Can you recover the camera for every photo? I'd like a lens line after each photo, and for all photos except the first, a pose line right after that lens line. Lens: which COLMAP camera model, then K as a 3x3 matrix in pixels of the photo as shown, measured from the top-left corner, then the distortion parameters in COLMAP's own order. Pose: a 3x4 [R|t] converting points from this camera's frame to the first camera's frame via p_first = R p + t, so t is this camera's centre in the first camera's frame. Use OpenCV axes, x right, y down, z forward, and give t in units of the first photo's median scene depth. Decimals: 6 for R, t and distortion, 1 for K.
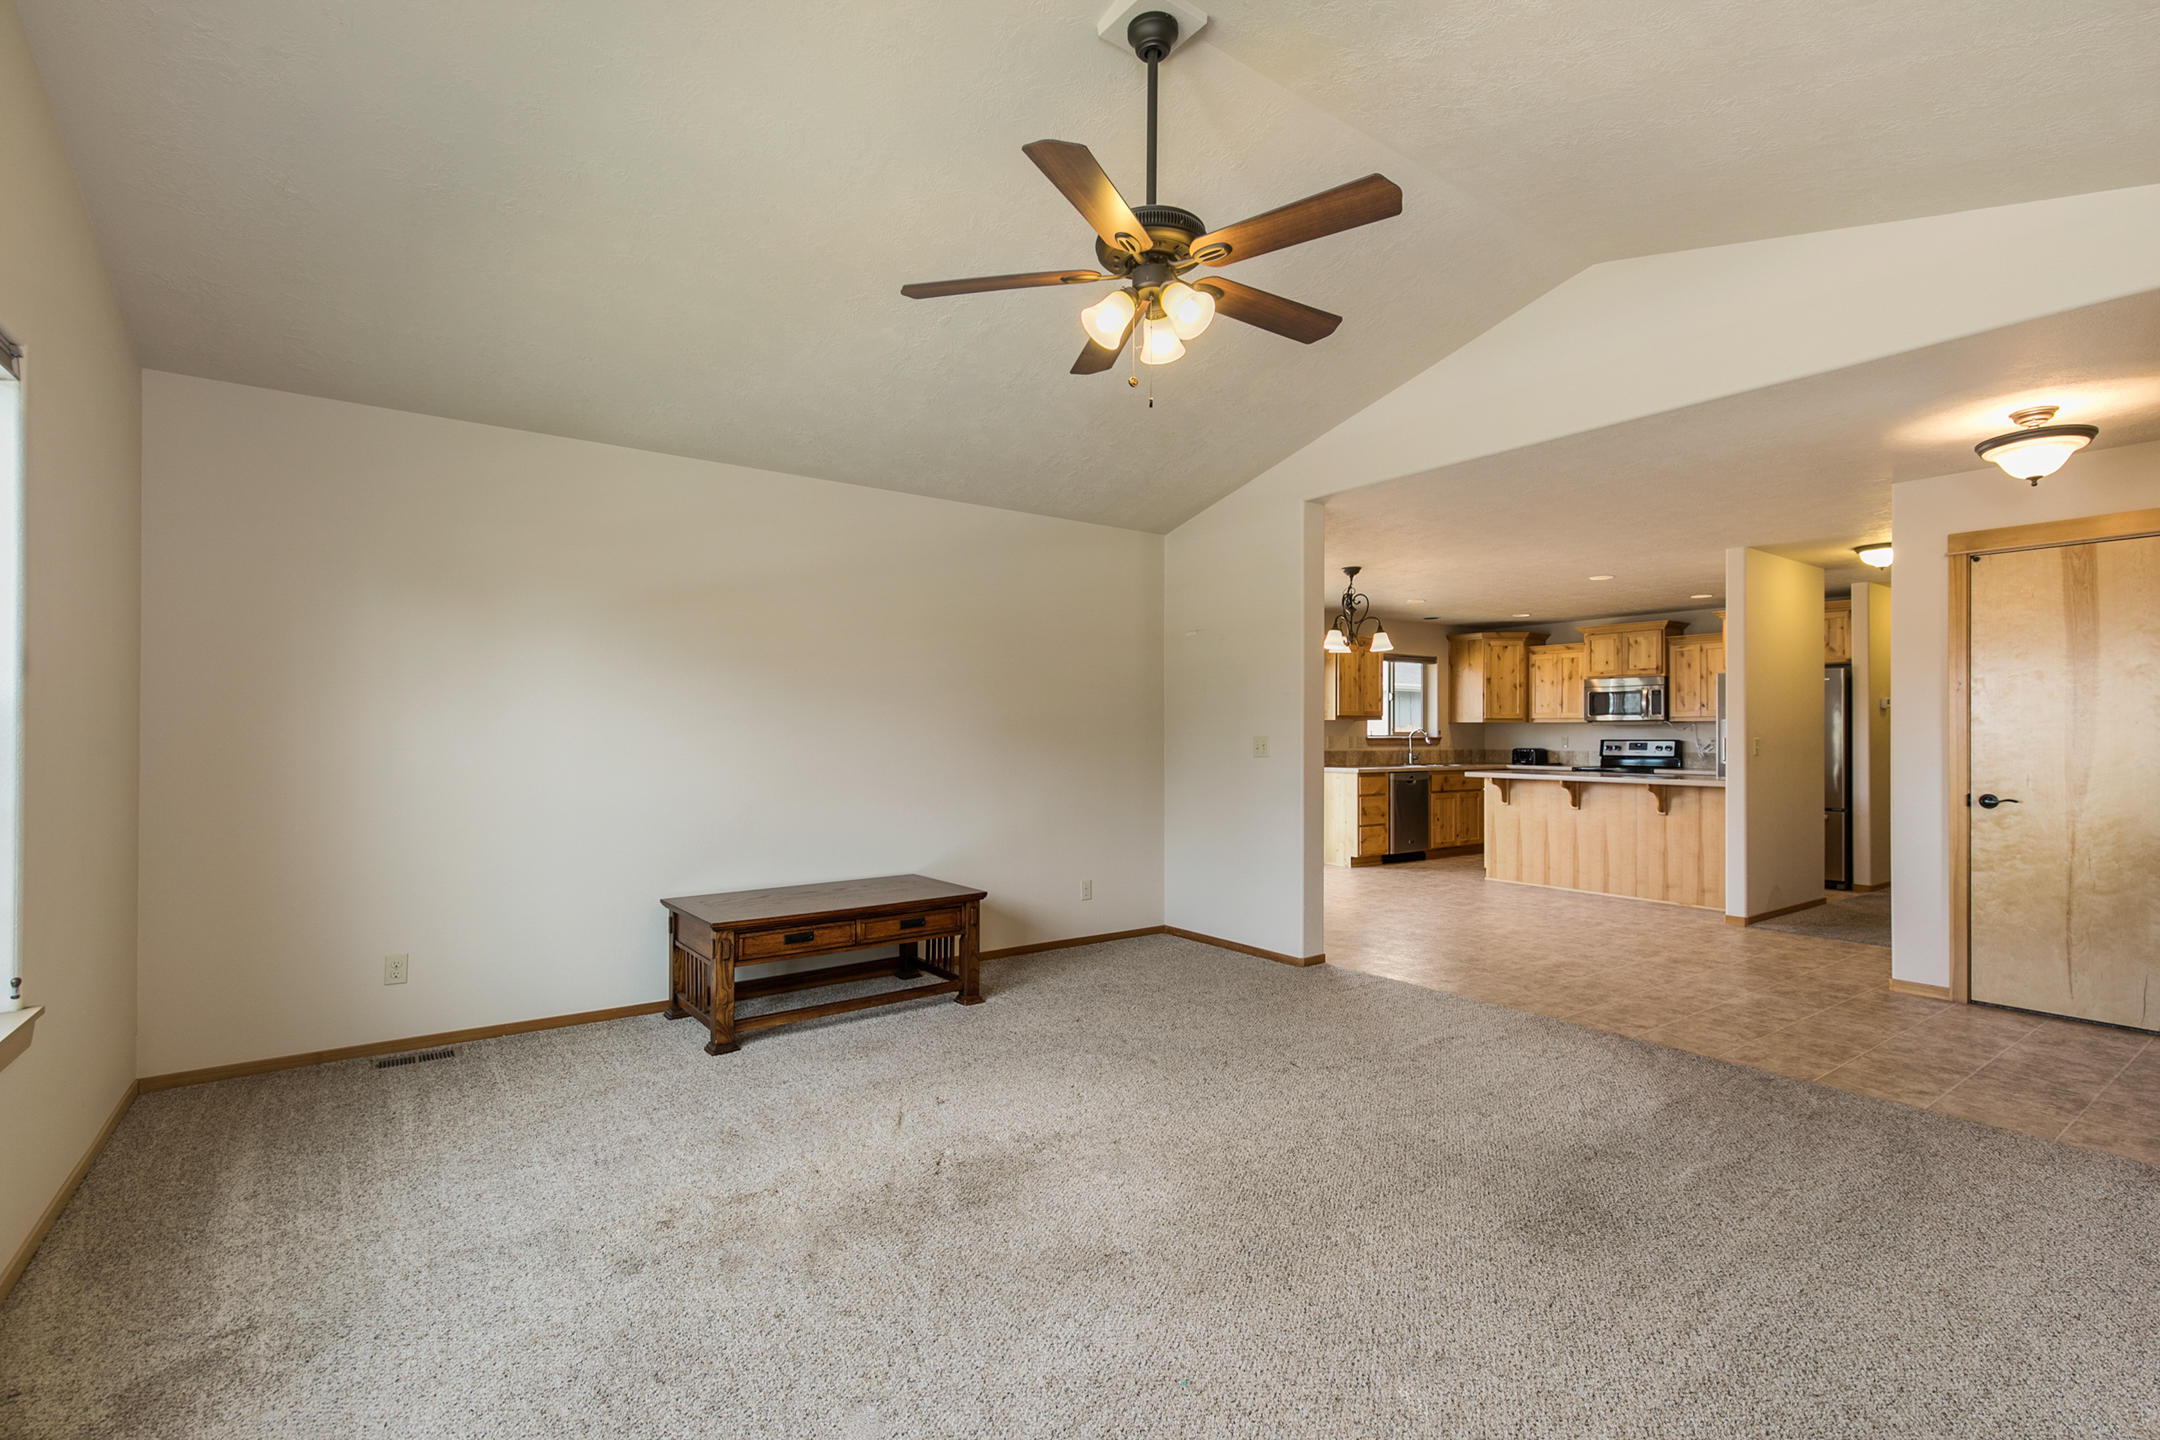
lens RADIAL K [[975.3, 0, 1067.9], [0, 975.3, 725.7], [0, 0, 1]] dist [0.002401, 0.000131]
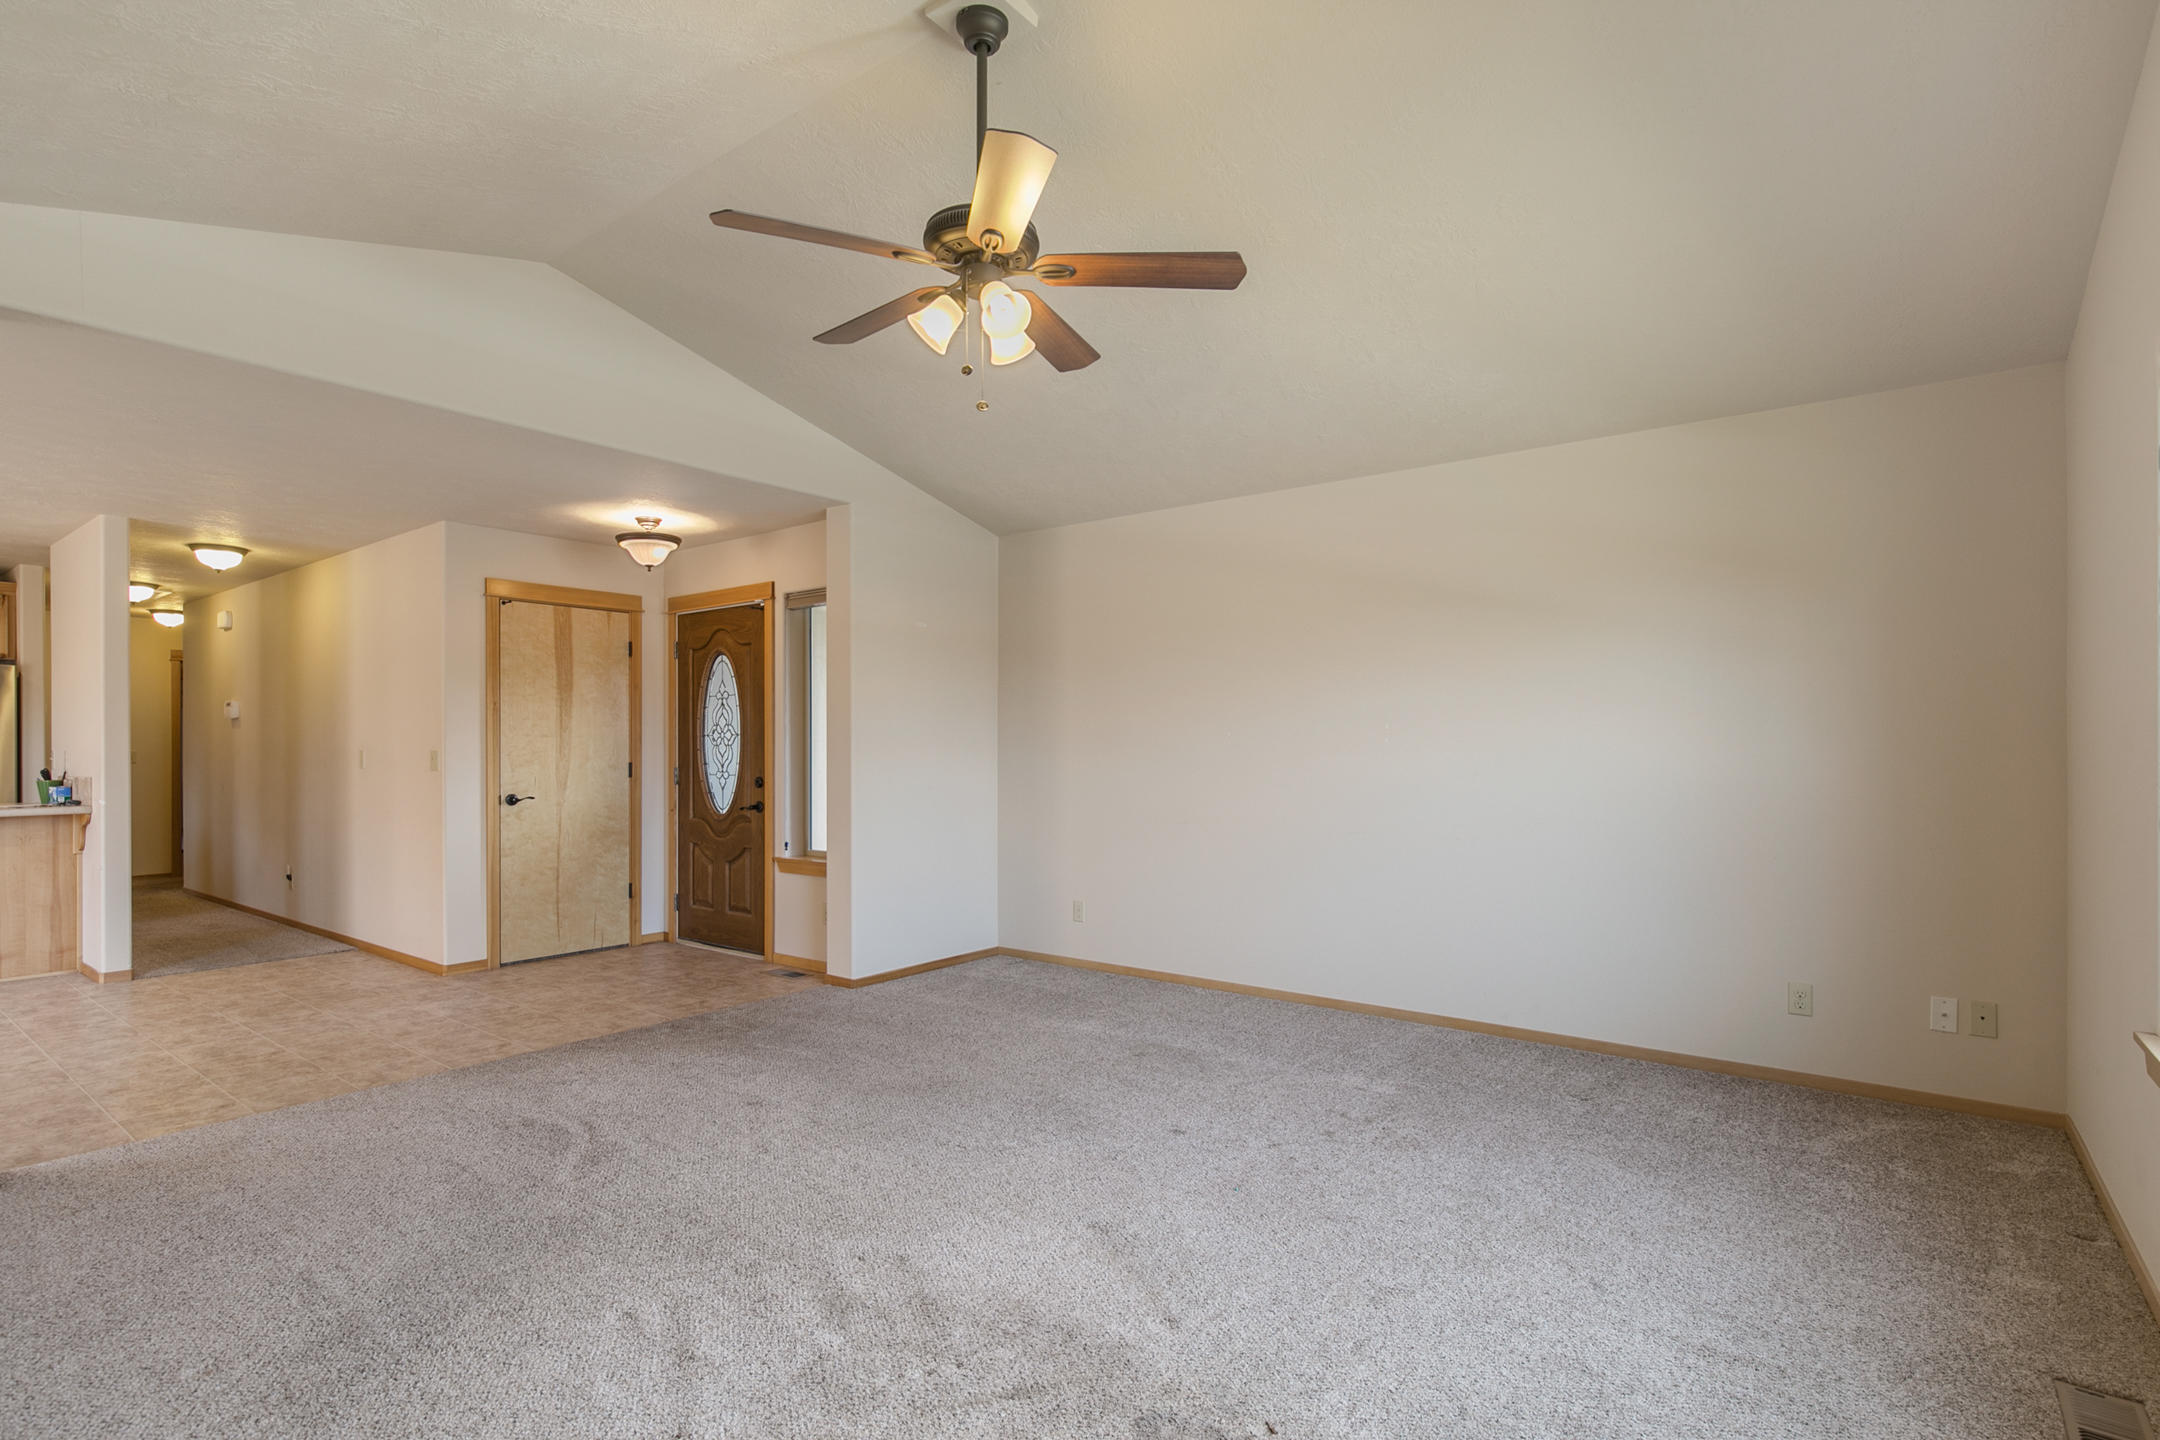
lens RADIAL K [[1043.5, 0, 1074.5], [0, 1043.5, 744.8], [0, 0, 1]] dist [-0.001078, -0.000040]
pose [[-0.282938, -0.002050, 0.959136, -0.253243], [-0.005121, 0.999987, 0.000626, 0.001521], [-0.959125, -0.004735, -0.282944, 0.328079]]
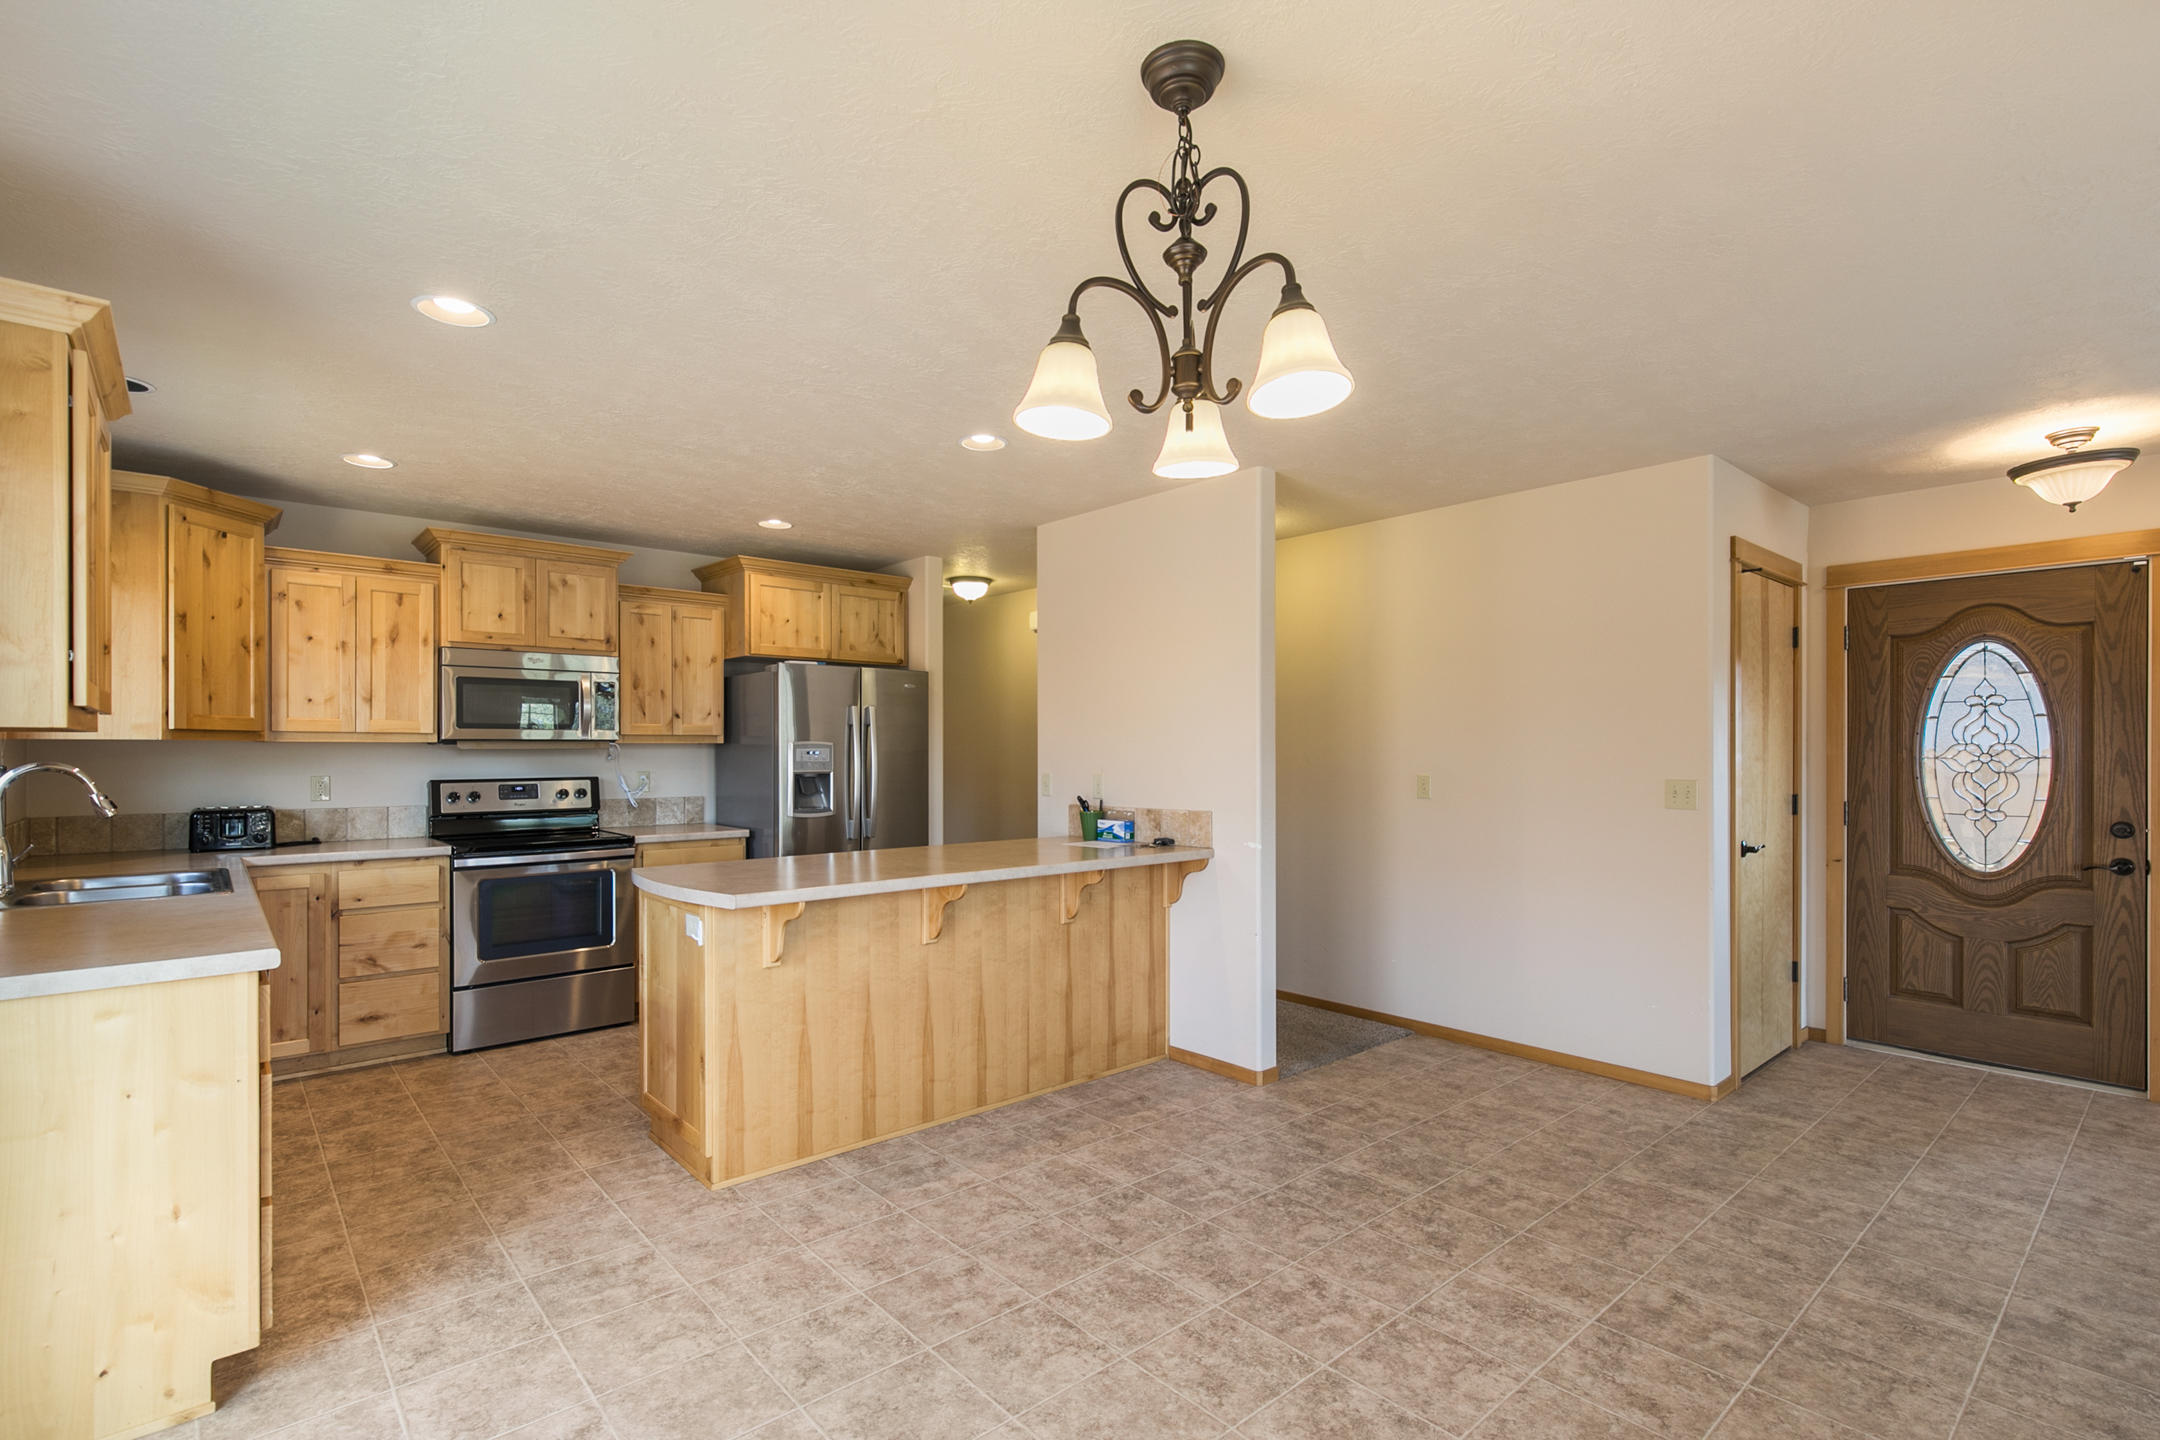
lens RADIAL K [[1000.9, 0, 1082.7], [0, 1000.9, 750.7], [0, 0, 1]] dist [0.004863, -0.000729]
pose [[-0.098755, -0.003010, 0.995107, 0.047375], [-0.008814, 0.999959, 0.002149, -0.003639], [-0.995073, -0.008559, -0.098778, 0.801498]]
